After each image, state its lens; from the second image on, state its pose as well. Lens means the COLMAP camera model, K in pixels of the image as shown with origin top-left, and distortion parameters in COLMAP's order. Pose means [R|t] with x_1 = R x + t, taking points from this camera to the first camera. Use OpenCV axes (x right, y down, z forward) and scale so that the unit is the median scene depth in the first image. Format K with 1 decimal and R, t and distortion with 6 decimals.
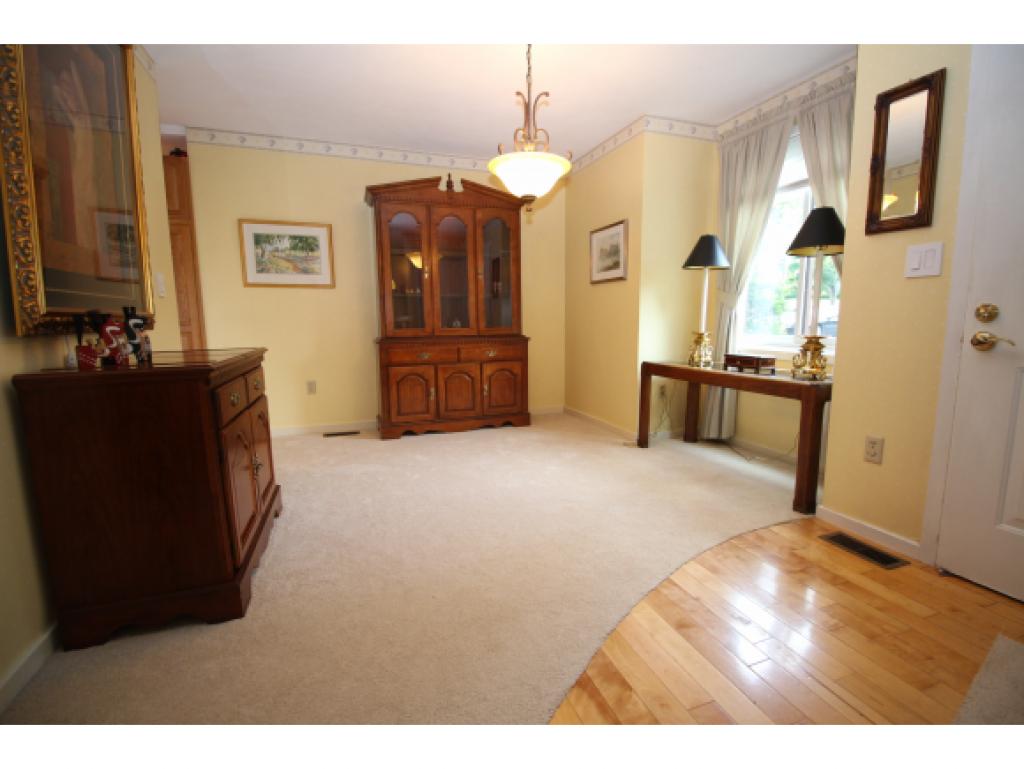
lens RADIAL K [[468.4, 0, 518.3], [0, 468.4, 374.4], [0, 0, 1]] dist [-0.008757, -0.002423]
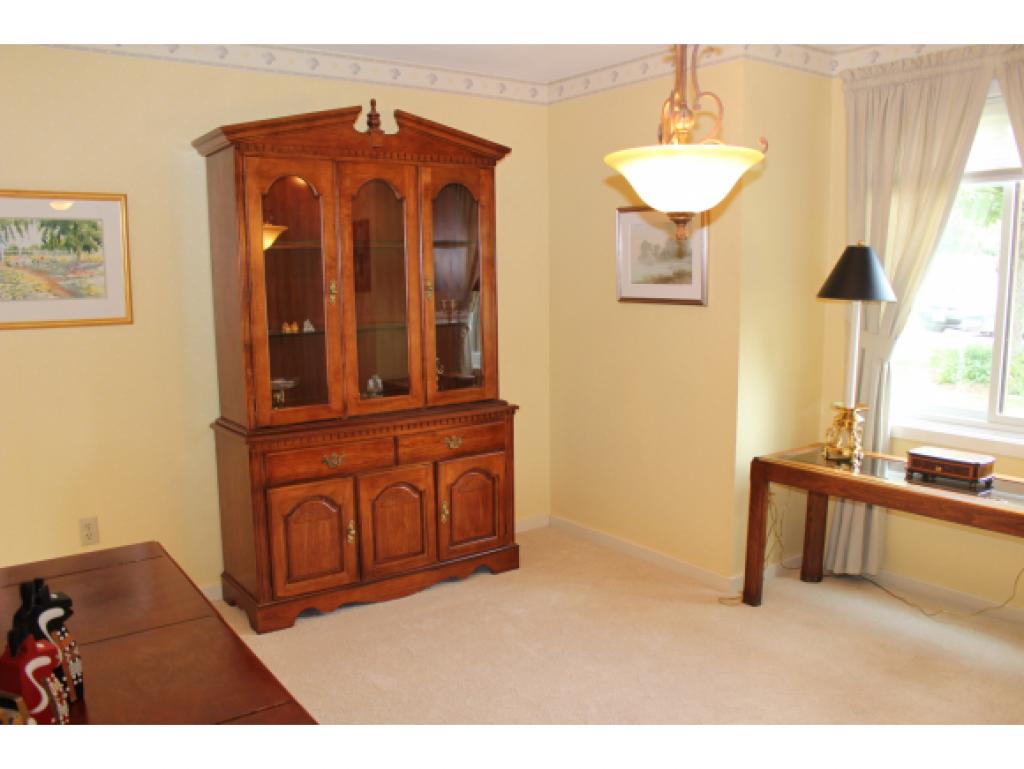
lens RADIAL K [[841.9, 0, 508.7], [0, 841.9, 379.0], [0, 0, 1]] dist [-0.126195, 0.072387]
pose [[0.966940, -0.035123, 0.252572, -0.242455], [0.035003, 0.999375, 0.004969, -0.122846], [-0.252589, 0.004036, 0.967565, 0.087670]]
